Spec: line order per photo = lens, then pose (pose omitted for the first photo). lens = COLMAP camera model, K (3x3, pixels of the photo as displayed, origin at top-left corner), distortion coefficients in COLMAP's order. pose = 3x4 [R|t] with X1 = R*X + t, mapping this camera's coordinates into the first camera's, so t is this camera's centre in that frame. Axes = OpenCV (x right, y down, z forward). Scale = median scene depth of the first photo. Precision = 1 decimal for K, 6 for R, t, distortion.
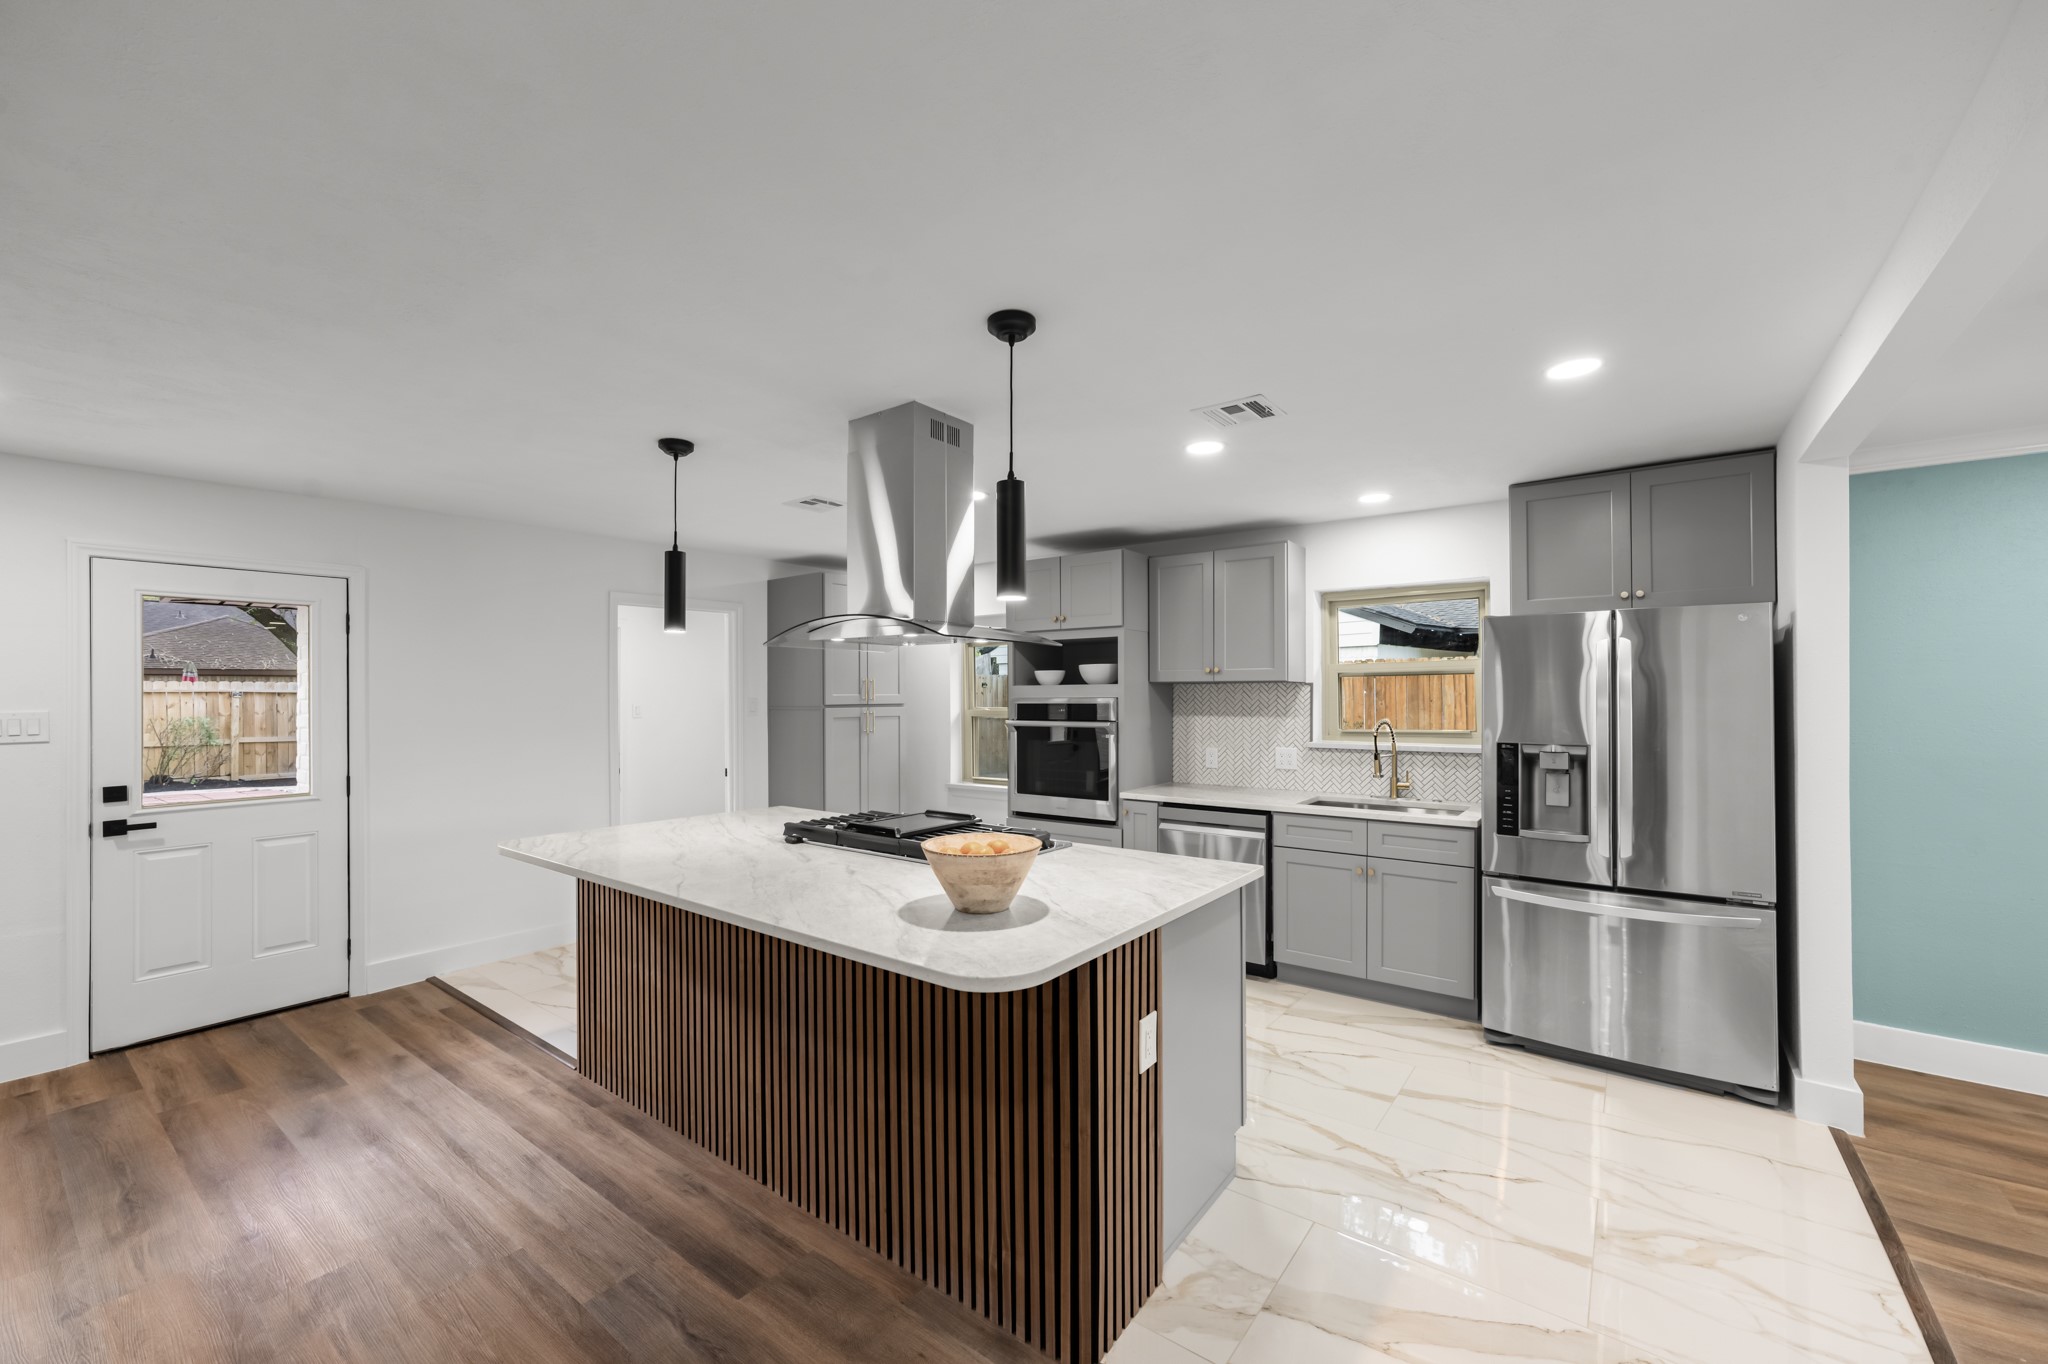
lens RADIAL K [[816.5, 0, 1015.3], [0, 816.5, 688.9], [0, 0, 1]] dist [-0.019685, 0.009943]
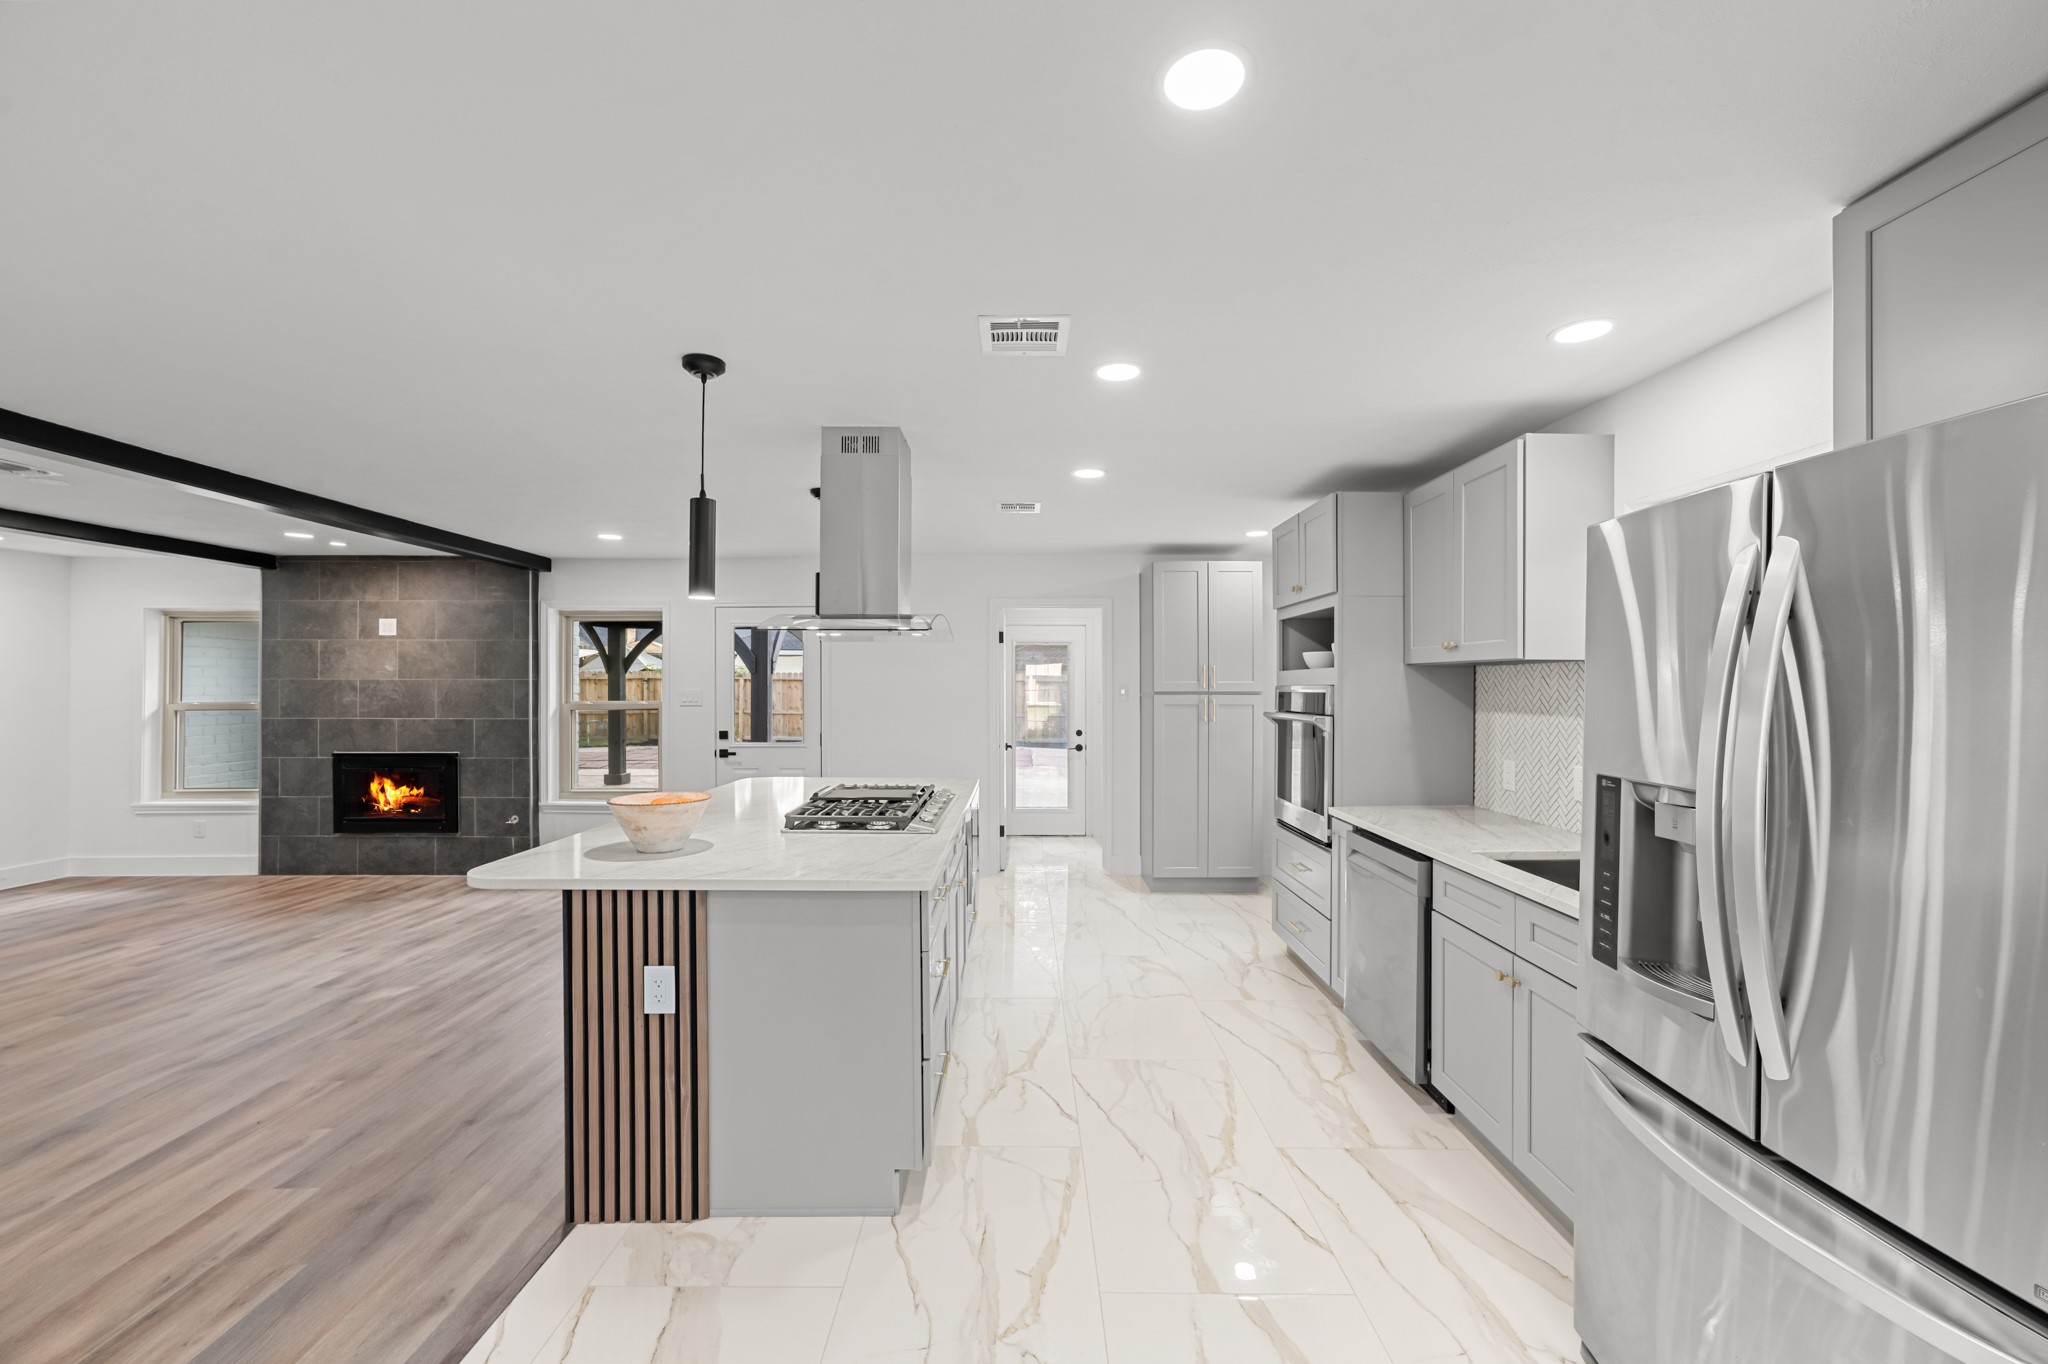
lens RADIAL K [[816.5, 0, 1015.8], [0, 816.5, 679.8], [0, 0, 1]] dist [-0.019685, 0.009943]
pose [[0.606968, -0.002317, -0.794723, 0.692609], [0.004088, 0.999992, 0.000207, 0.006024], [0.794716, -0.003374, 0.606973, 0.368953]]
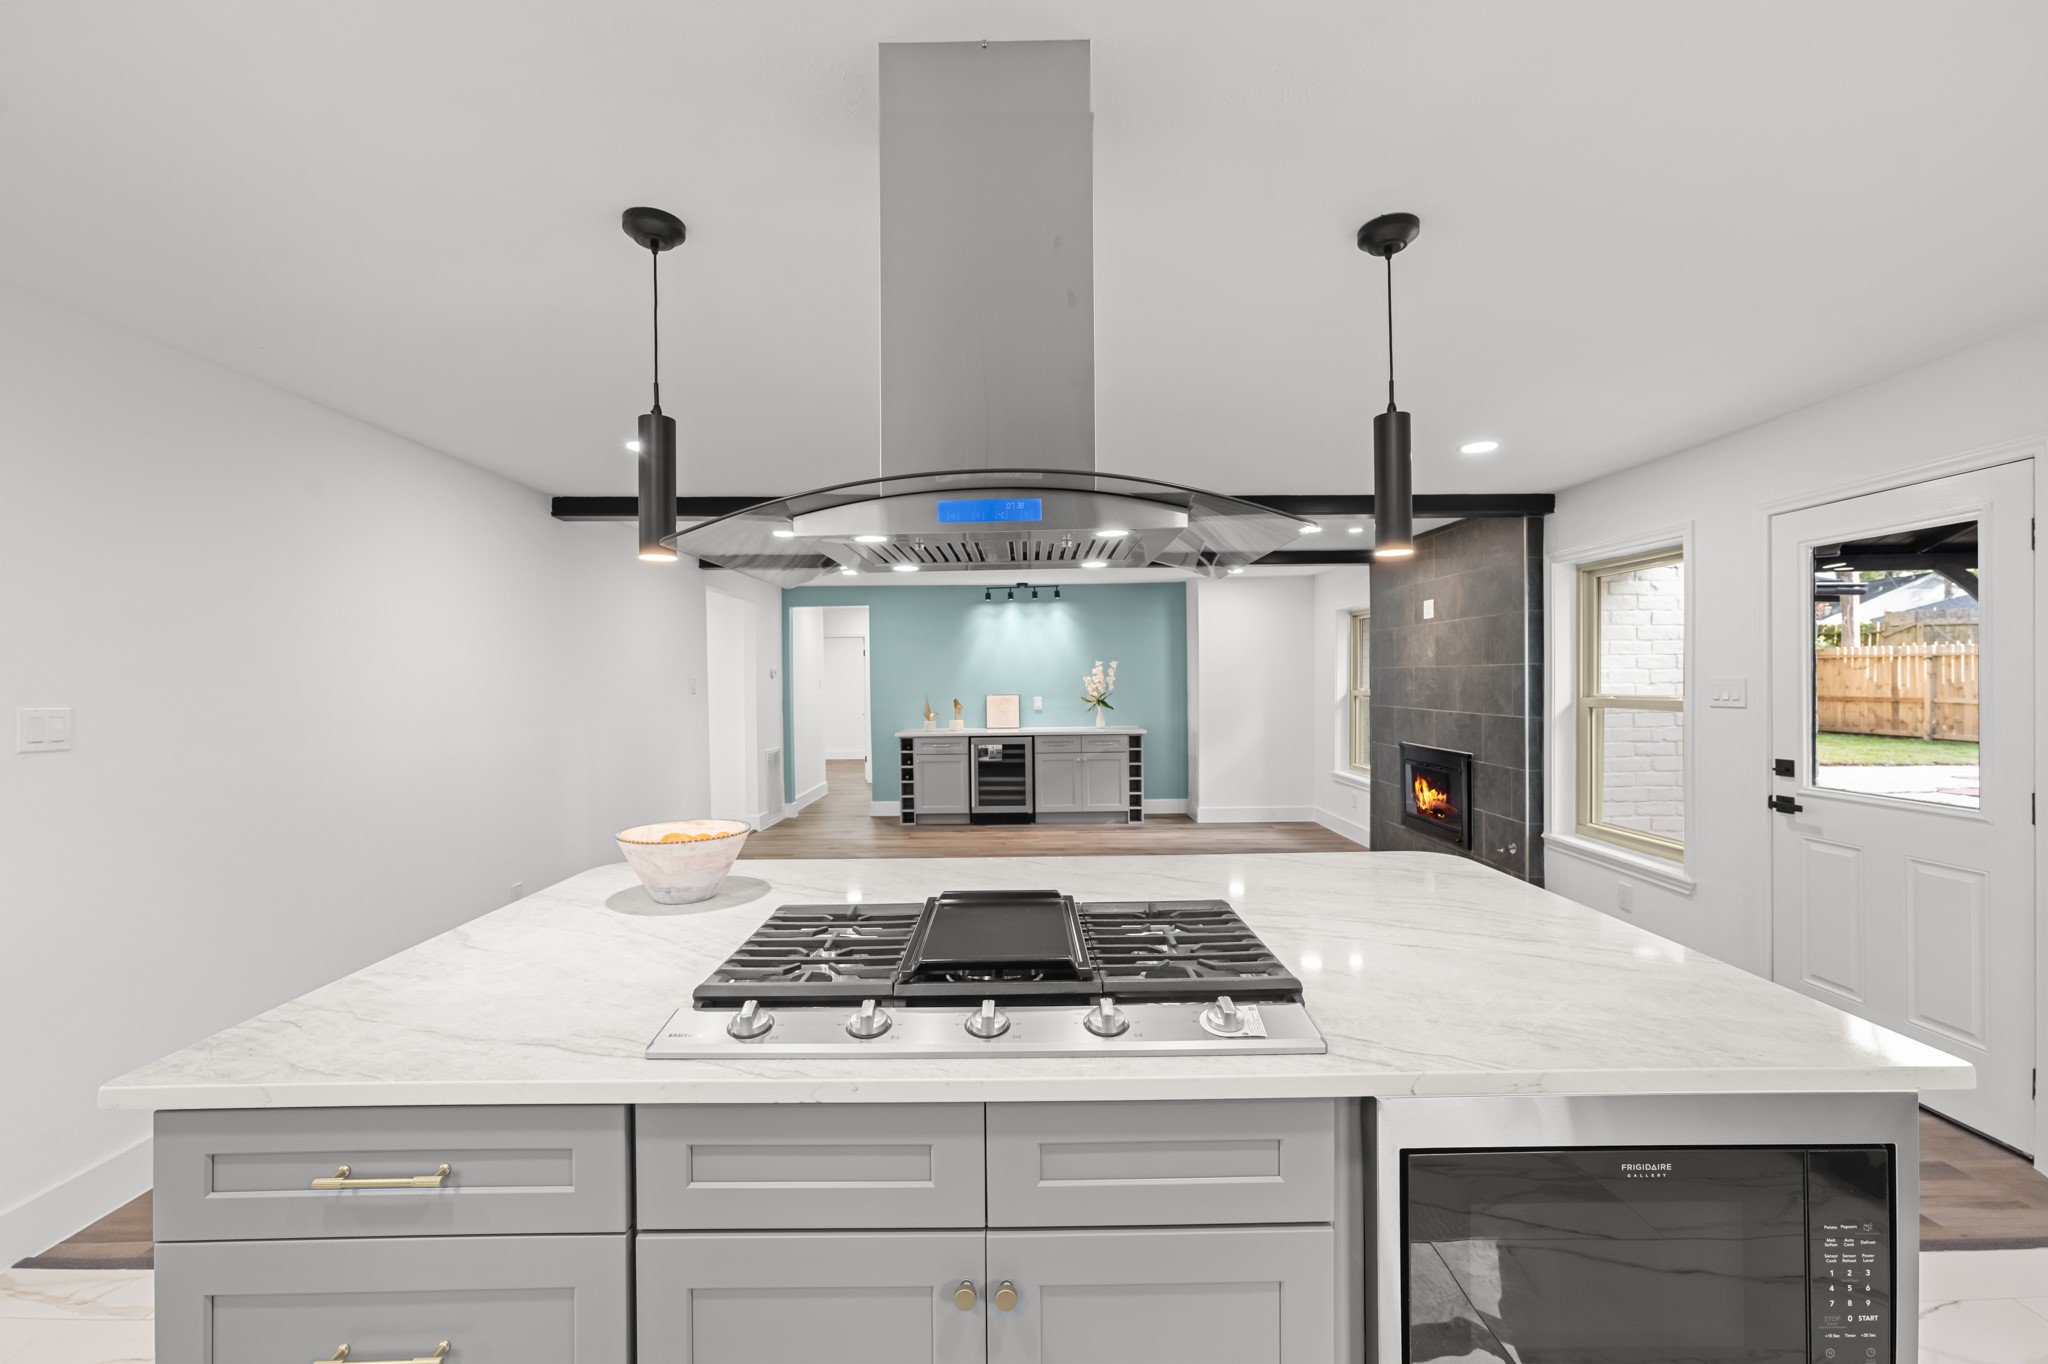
lens RADIAL K [[816.5, 0, 1029.5], [0, 816.5, 681.1], [0, 0, 1]] dist [-0.019685, 0.009943]
pose [[-0.787163, 0.014149, -0.616582, 0.122299], [0.018796, 0.999823, -0.001053, 0.014223], [0.616458, -0.012417, -0.787290, 1.080538]]
